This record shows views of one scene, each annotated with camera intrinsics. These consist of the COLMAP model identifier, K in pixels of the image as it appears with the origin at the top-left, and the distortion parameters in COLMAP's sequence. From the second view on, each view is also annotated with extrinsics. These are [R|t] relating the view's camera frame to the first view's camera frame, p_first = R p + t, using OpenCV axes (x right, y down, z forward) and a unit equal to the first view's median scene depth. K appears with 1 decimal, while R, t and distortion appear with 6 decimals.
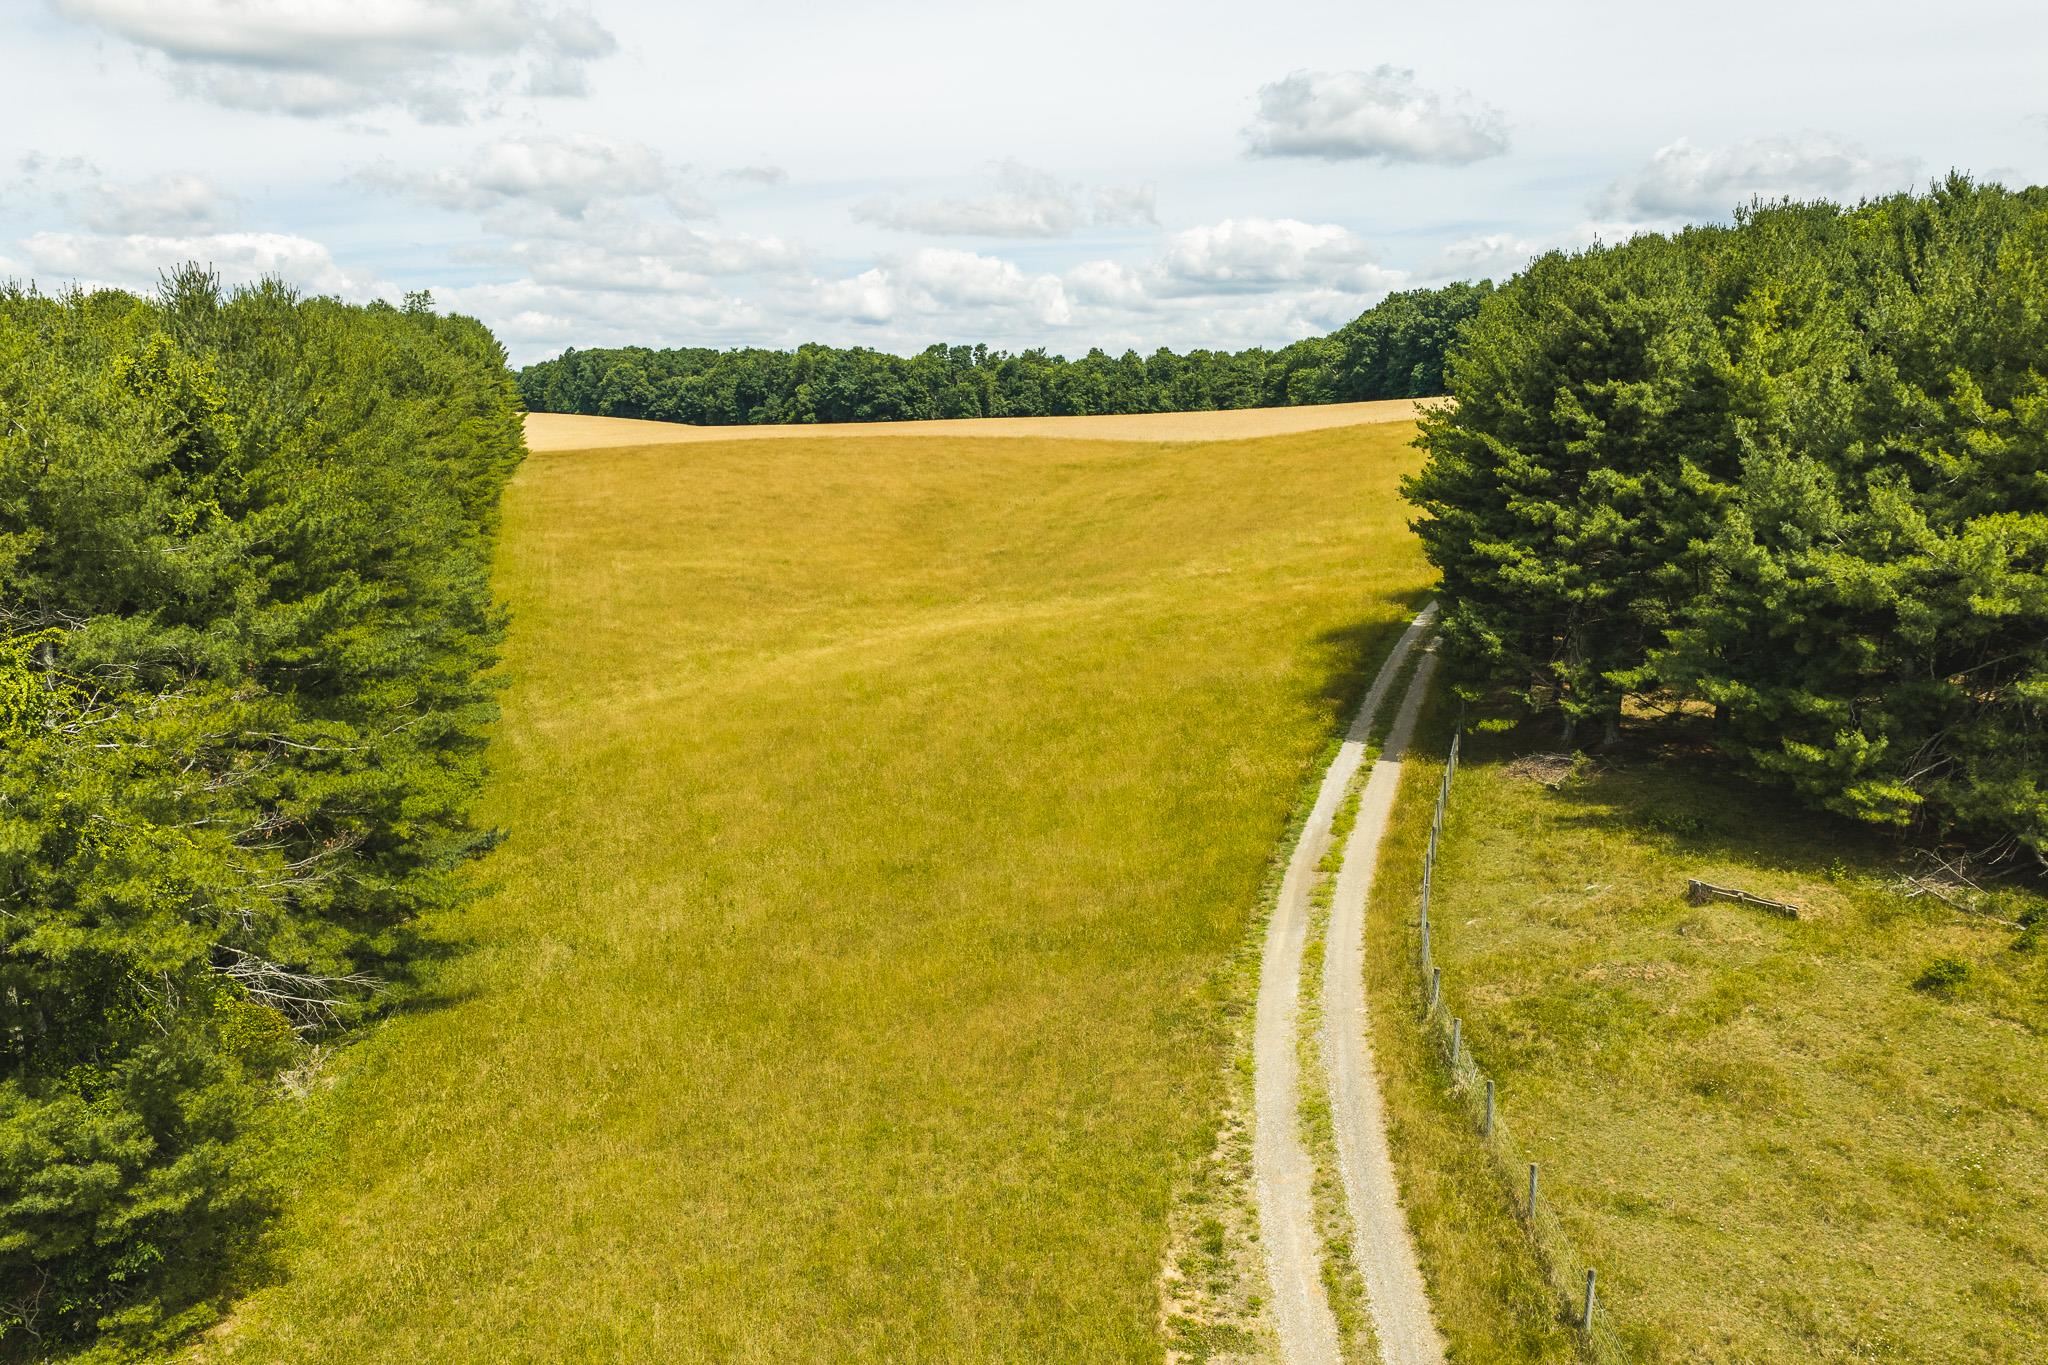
lens RADIAL K [[1706.0, 0, 1024.0], [0, 1706.0, 682.5], [0, 0, 1]] dist [0.004525, -0.010486]
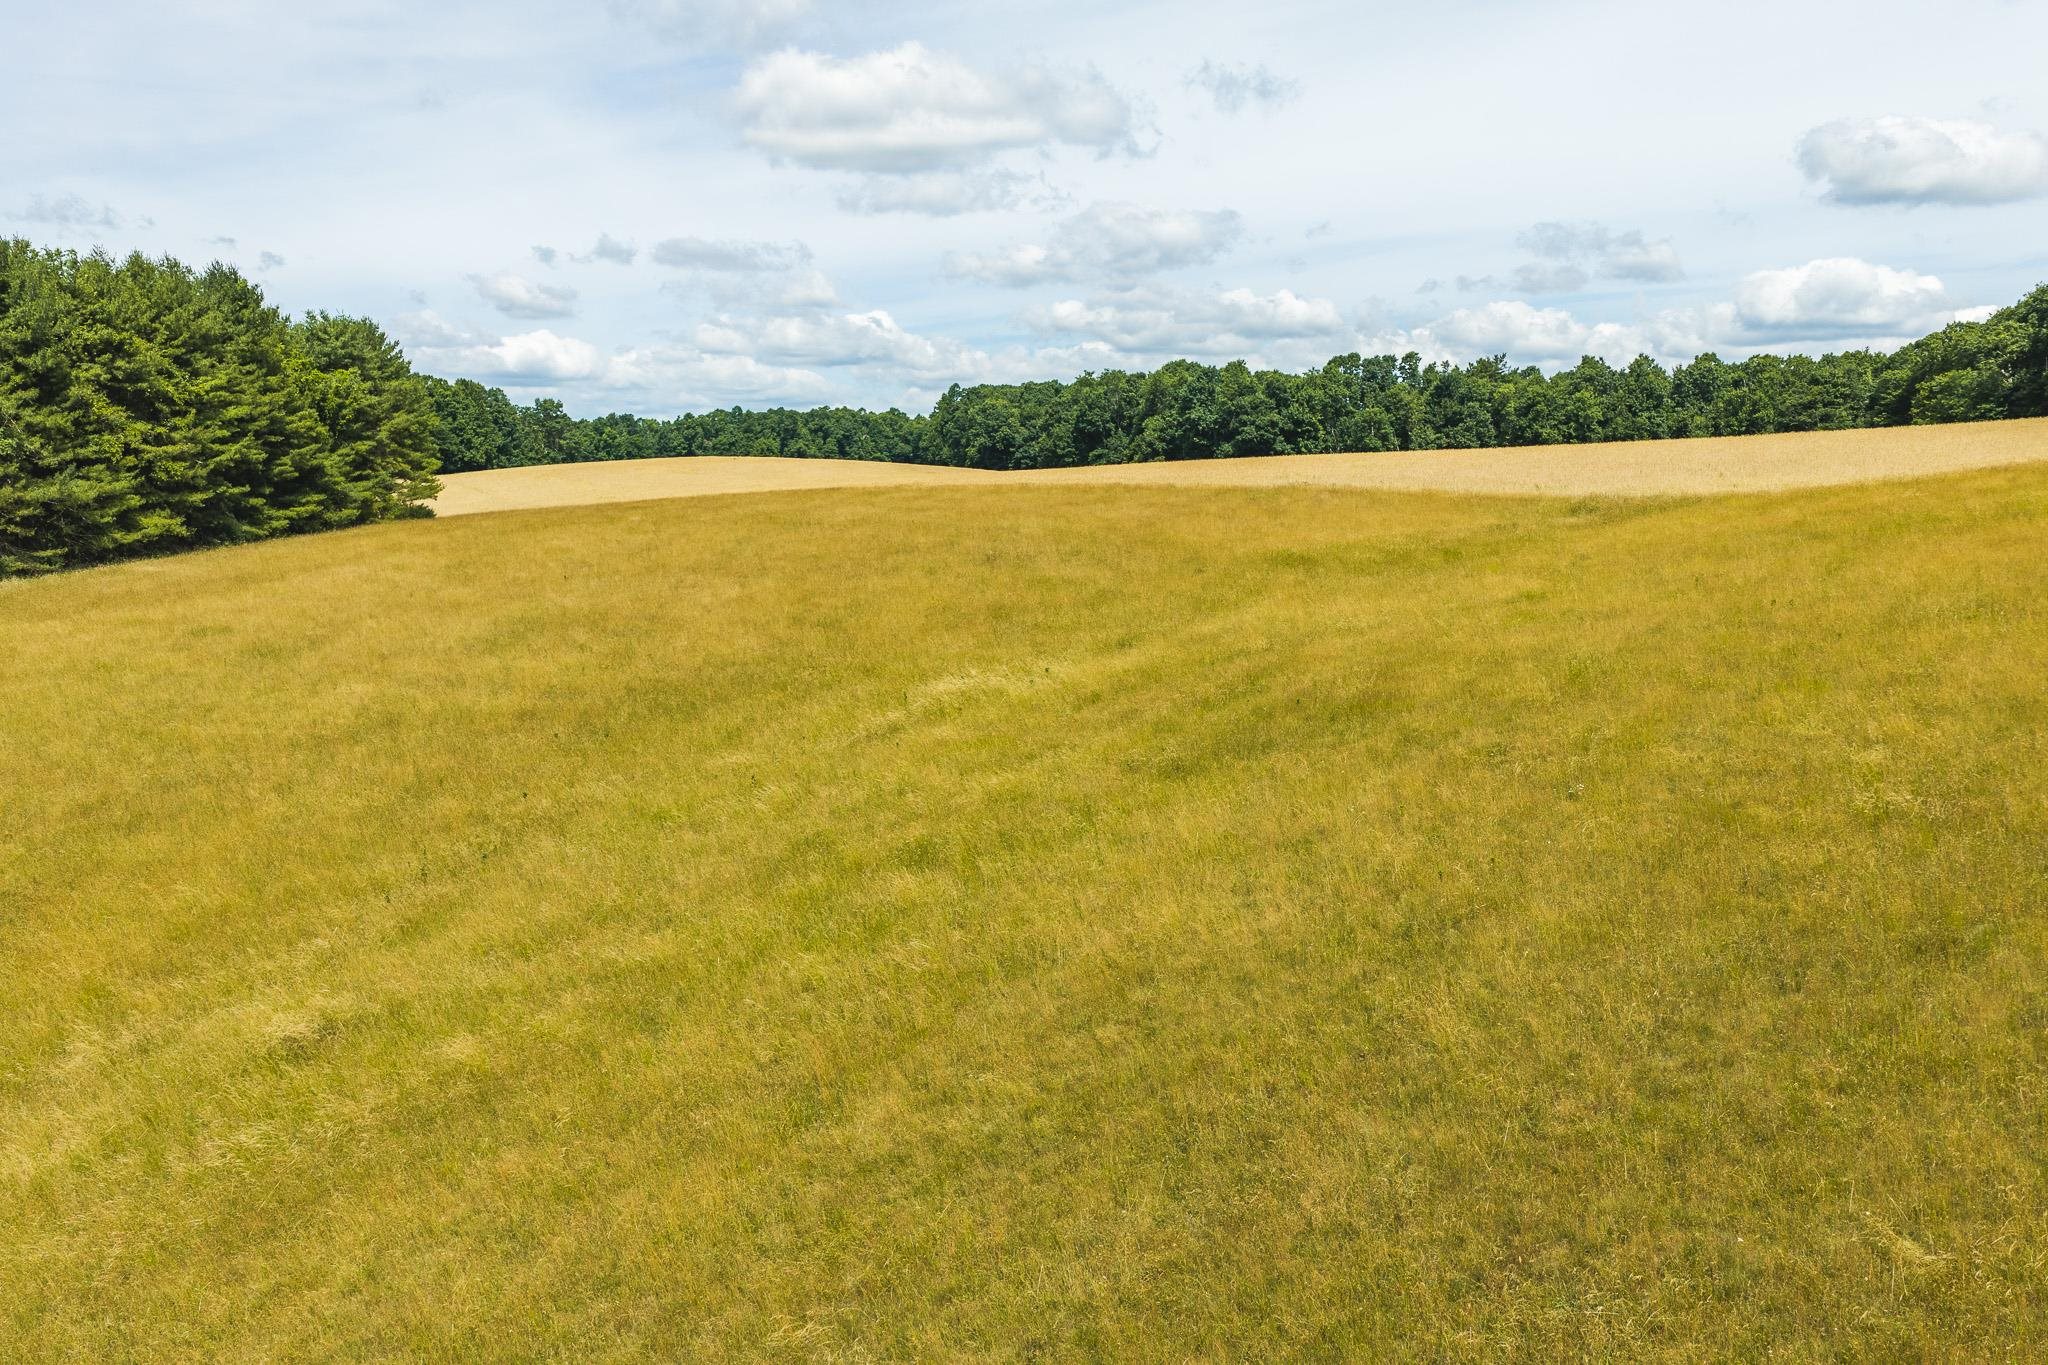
lens RADIAL K [[1706.0, 0, 1024.0], [0, 1706.0, 682.5], [0, 0, 1]] dist [0.004525, -0.010486]
pose [[0.948256, 0.034742, -0.315599, 0.148905], [-0.044814, 0.998690, -0.024711, -0.136971], [0.314327, 0.037575, 0.948571, 0.977735]]
